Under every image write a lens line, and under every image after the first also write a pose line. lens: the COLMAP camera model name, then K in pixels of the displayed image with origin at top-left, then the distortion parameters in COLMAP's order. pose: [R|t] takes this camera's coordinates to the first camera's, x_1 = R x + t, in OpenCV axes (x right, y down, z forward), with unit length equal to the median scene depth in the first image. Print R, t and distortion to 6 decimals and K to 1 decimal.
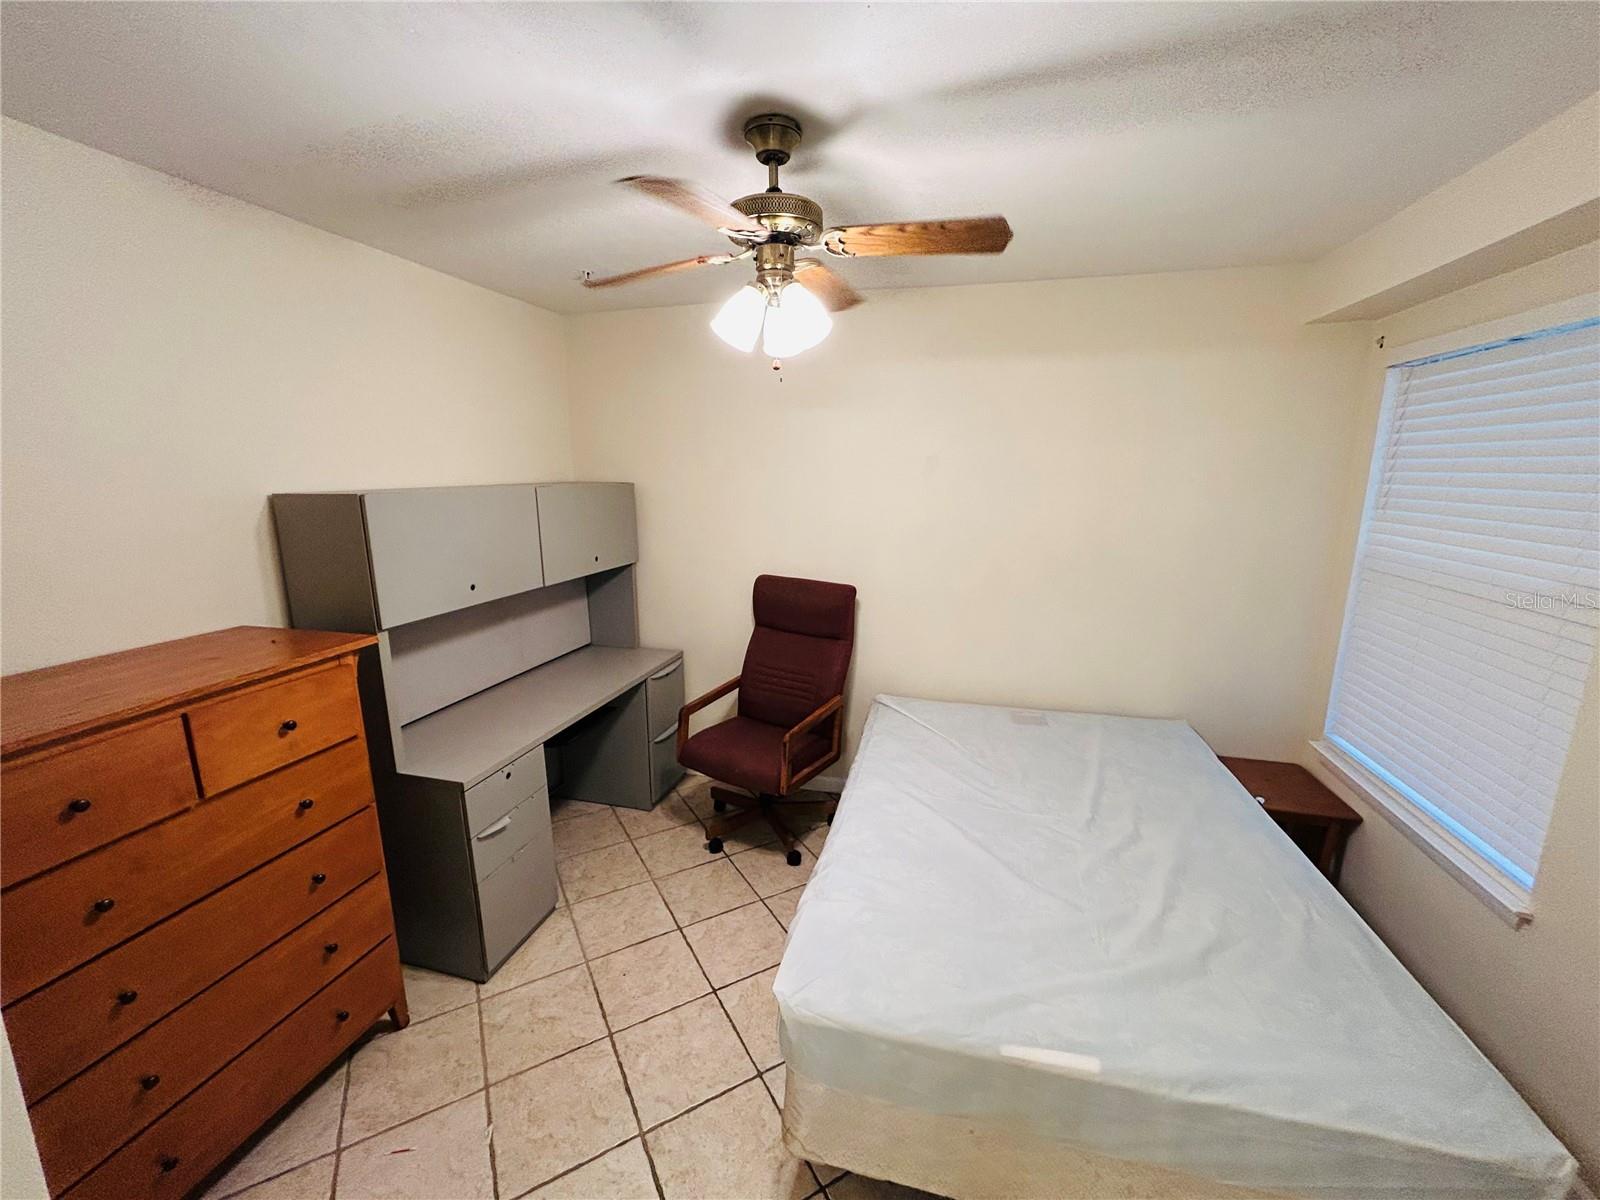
lens RADIAL K [[636.2, 0, 799.4], [0, 636.2, 598.0], [0, 0, 1]] dist [0.000325, 0.000241]
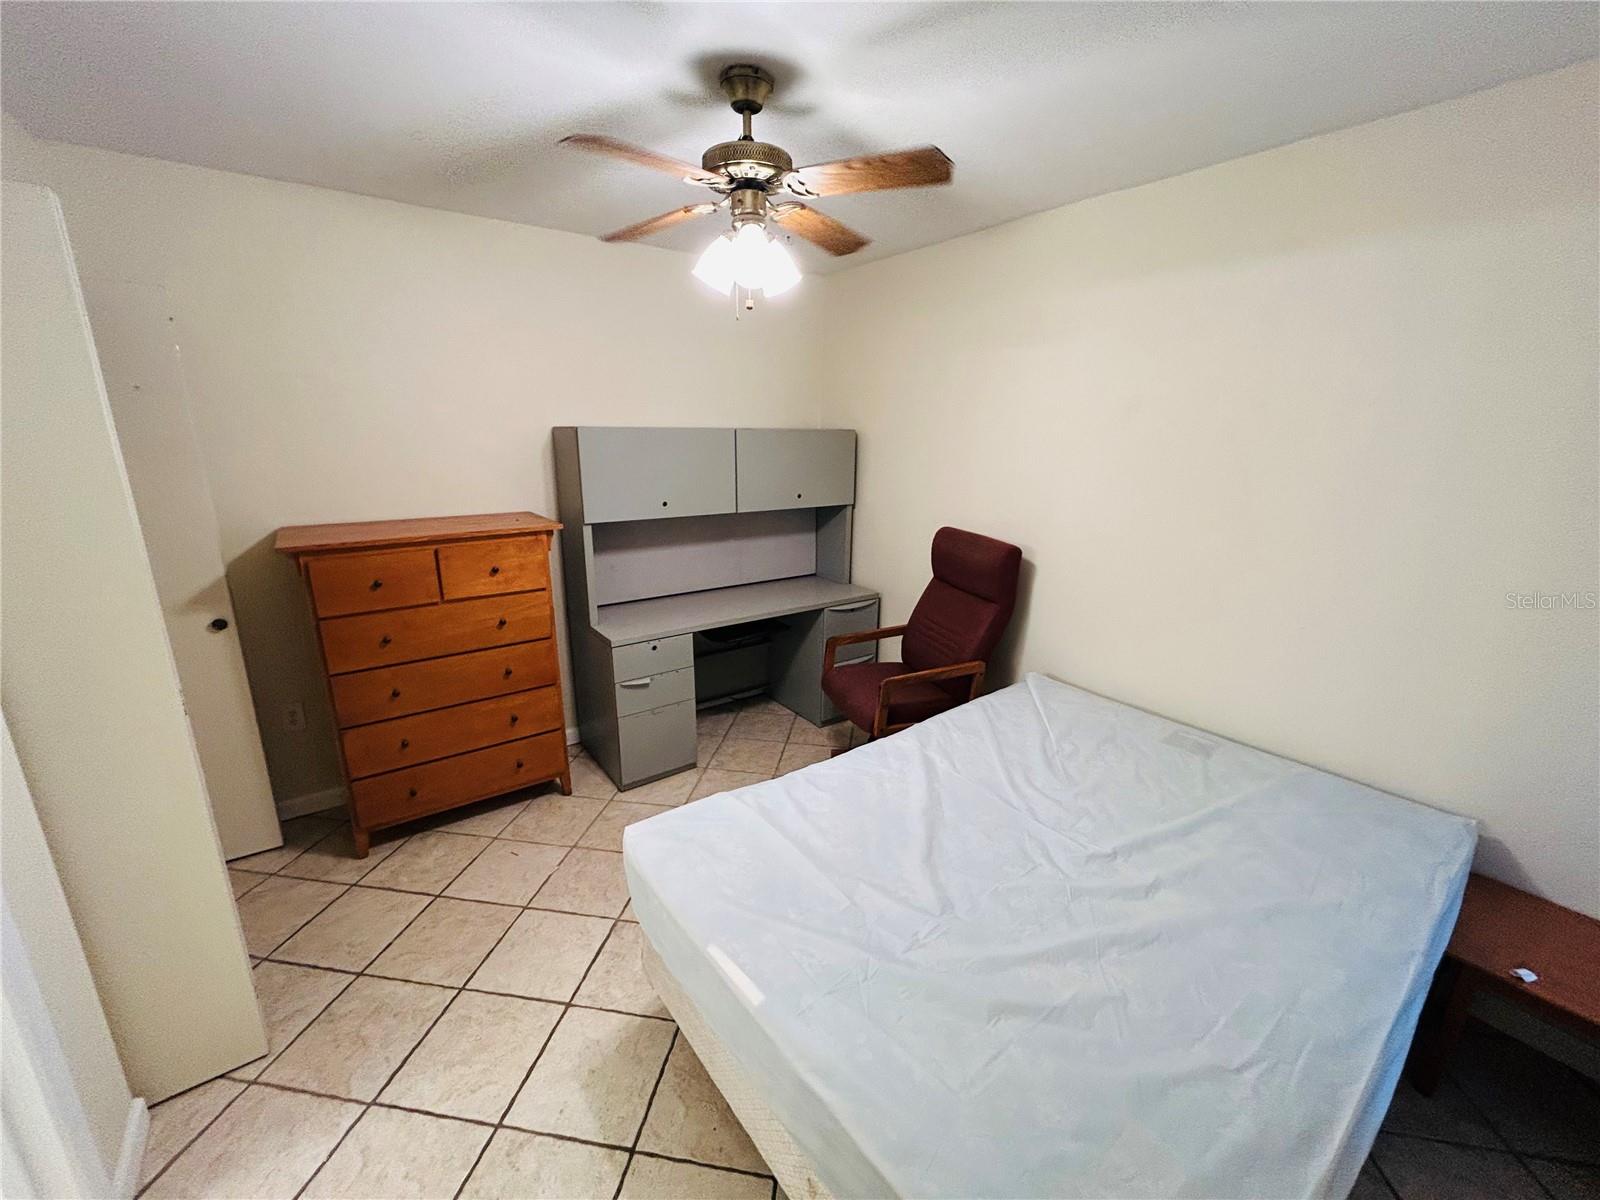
lens RADIAL K [[636.2, 0, 802.3], [0, 636.2, 598.9], [0, 0, 1]] dist [0.000325, 0.000241]
pose [[0.789778, 0.170889, -0.589107, 0.603422], [-0.136173, 0.985289, 0.103255, 0.002711], [0.598086, -0.001327, 0.801431, 0.148295]]
